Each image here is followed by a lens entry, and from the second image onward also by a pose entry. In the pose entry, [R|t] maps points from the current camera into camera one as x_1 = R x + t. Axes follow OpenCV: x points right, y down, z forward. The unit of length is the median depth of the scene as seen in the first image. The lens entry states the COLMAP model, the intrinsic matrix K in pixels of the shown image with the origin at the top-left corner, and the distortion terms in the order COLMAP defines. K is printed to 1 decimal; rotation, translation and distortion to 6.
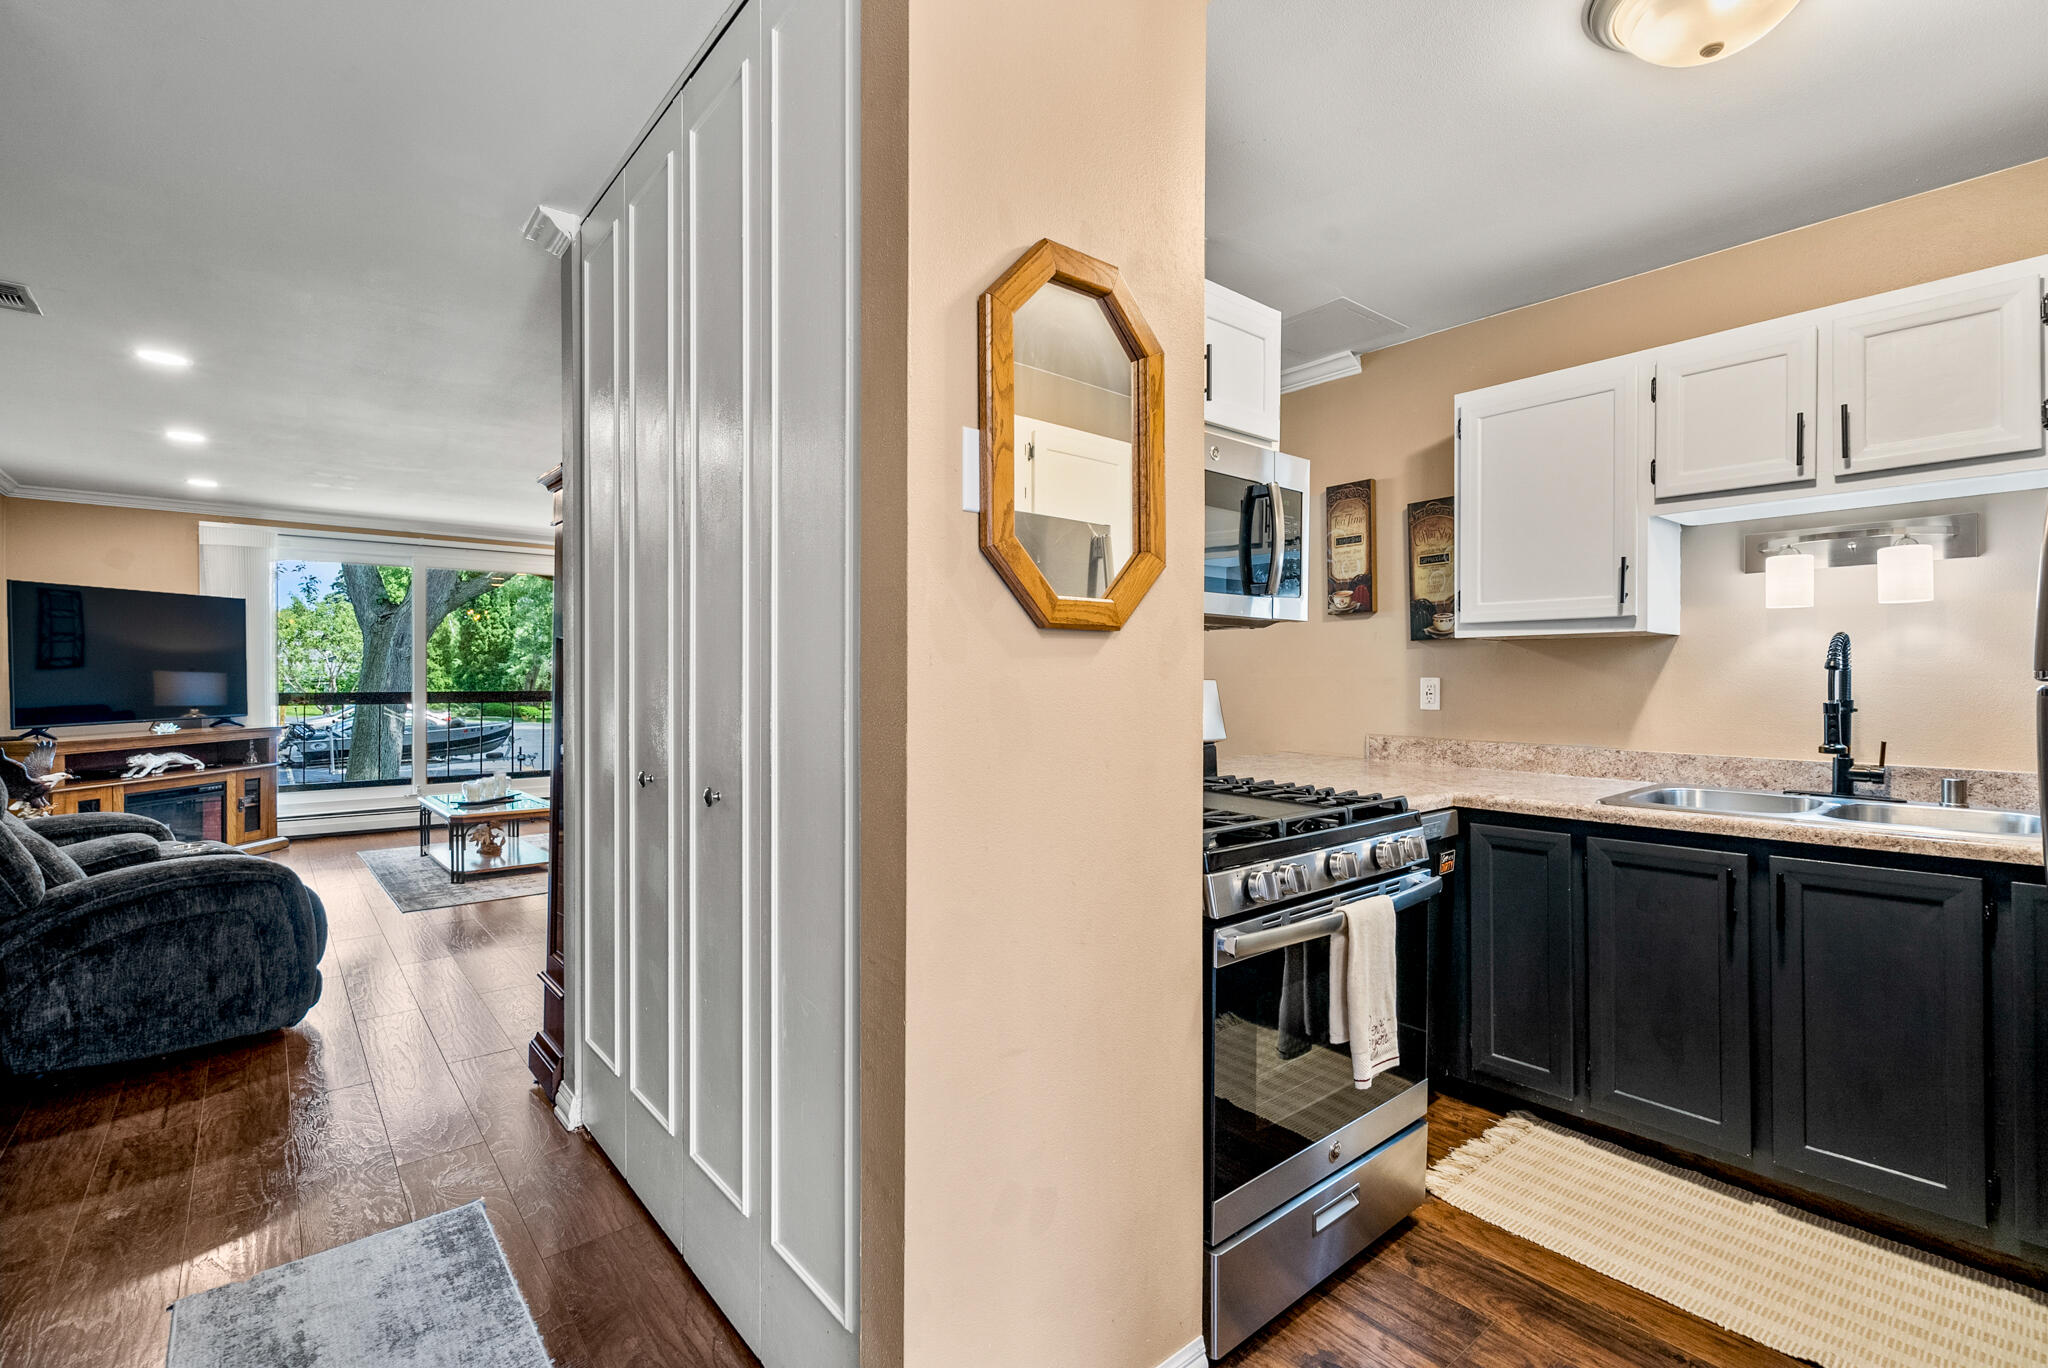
lens RADIAL K [[934.2, 0, 1019.0], [0, 934.2, 684.1], [0, 0, 1]] dist [-0.004816, 0.000582]
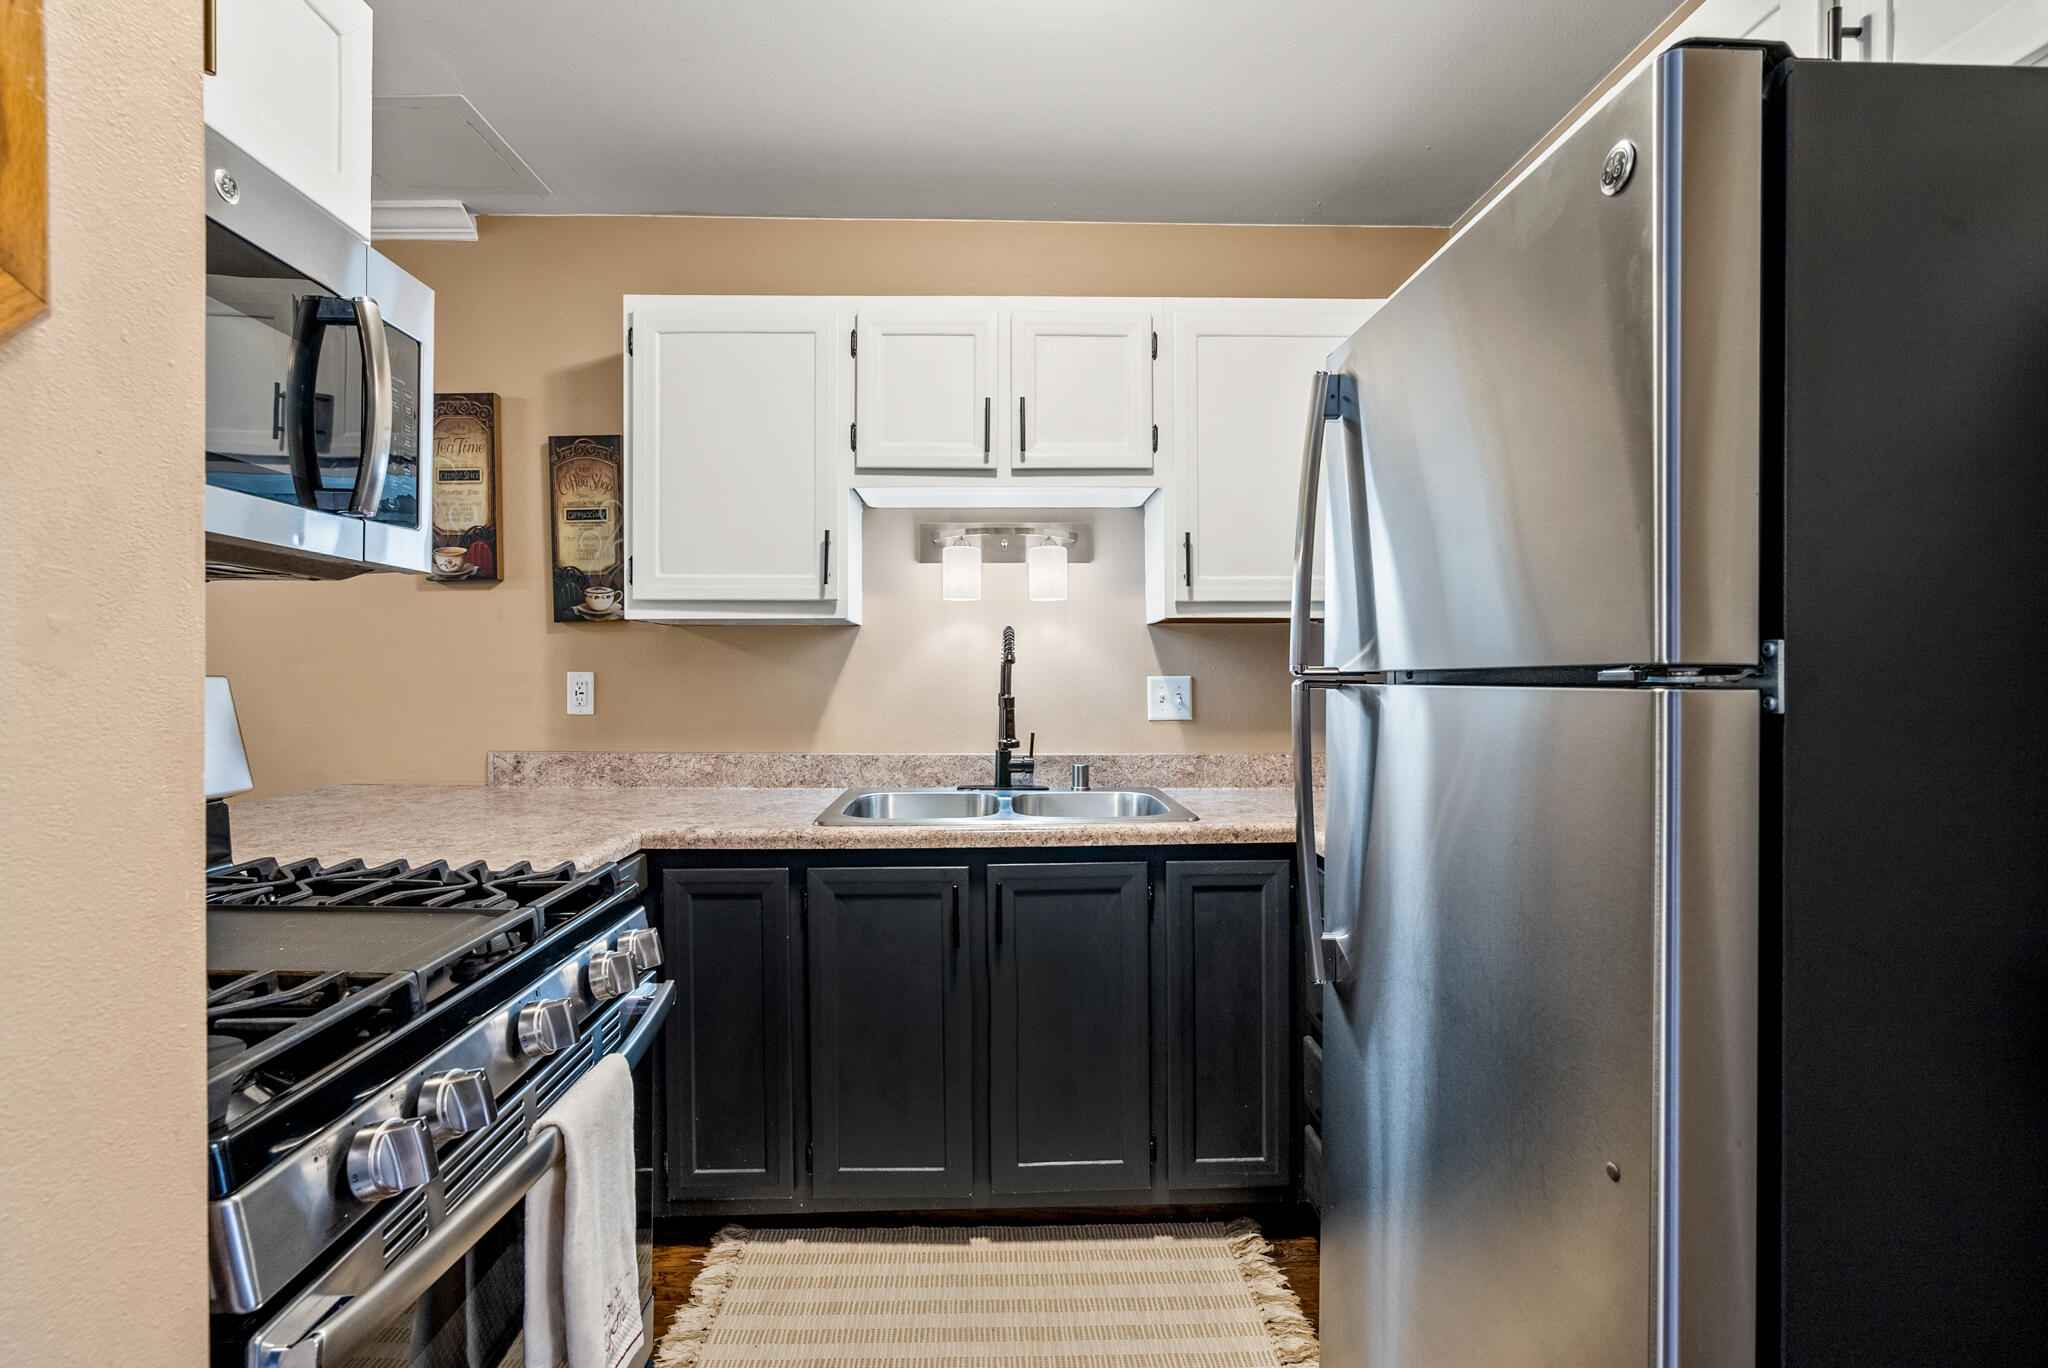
lens RADIAL K [[961.1, 0, 1010.1], [0, 961.1, 680.6], [0, 0, 1]] dist [-0.004996, 0.000331]
pose [[0.619837, -0.007514, 0.784694, 0.064802], [0.006362, 0.999969, 0.004549, -0.001871], [-0.784705, 0.002172, 0.619866, 0.341861]]
